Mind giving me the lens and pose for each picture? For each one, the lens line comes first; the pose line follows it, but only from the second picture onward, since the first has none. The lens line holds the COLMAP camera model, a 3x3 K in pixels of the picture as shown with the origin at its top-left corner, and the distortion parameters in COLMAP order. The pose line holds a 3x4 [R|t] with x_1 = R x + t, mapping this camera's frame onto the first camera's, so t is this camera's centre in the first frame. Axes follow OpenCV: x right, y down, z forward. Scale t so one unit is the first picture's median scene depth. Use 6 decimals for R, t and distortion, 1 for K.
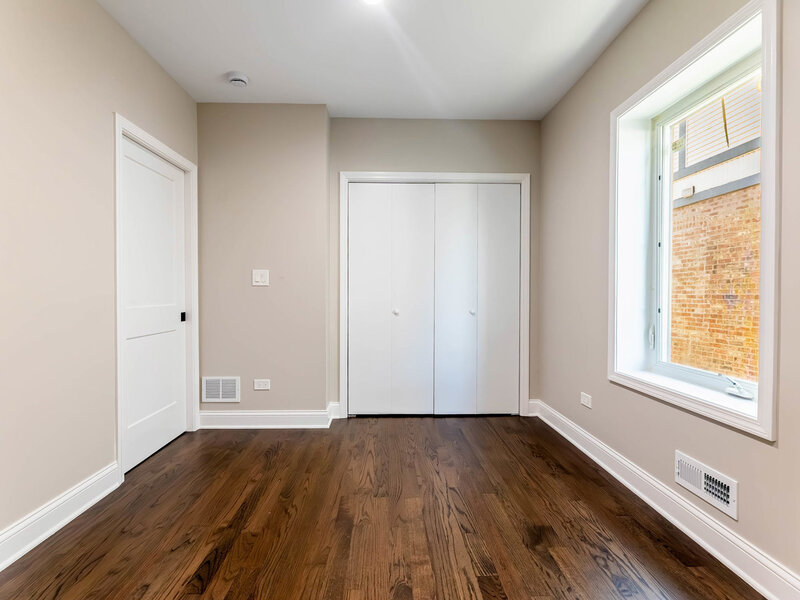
lens RADIAL K [[364.1, 0, 397.9], [0, 364.1, 301.8], [0, 0, 1]] dist [0.002796, 0.000758]
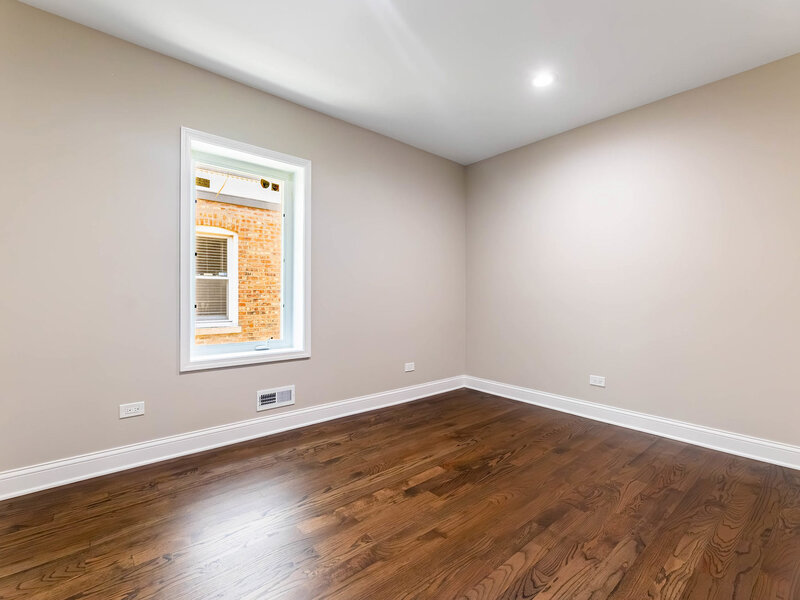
lens RADIAL K [[364.1, 0, 398.7], [0, 364.1, 295.9], [0, 0, 1]] dist [0.002796, 0.000758]
pose [[-0.627353, -0.005571, 0.778715, -0.830393], [0.006123, 0.999908, 0.012086, -0.024881], [-0.778711, 0.012351, -0.627261, 1.456906]]
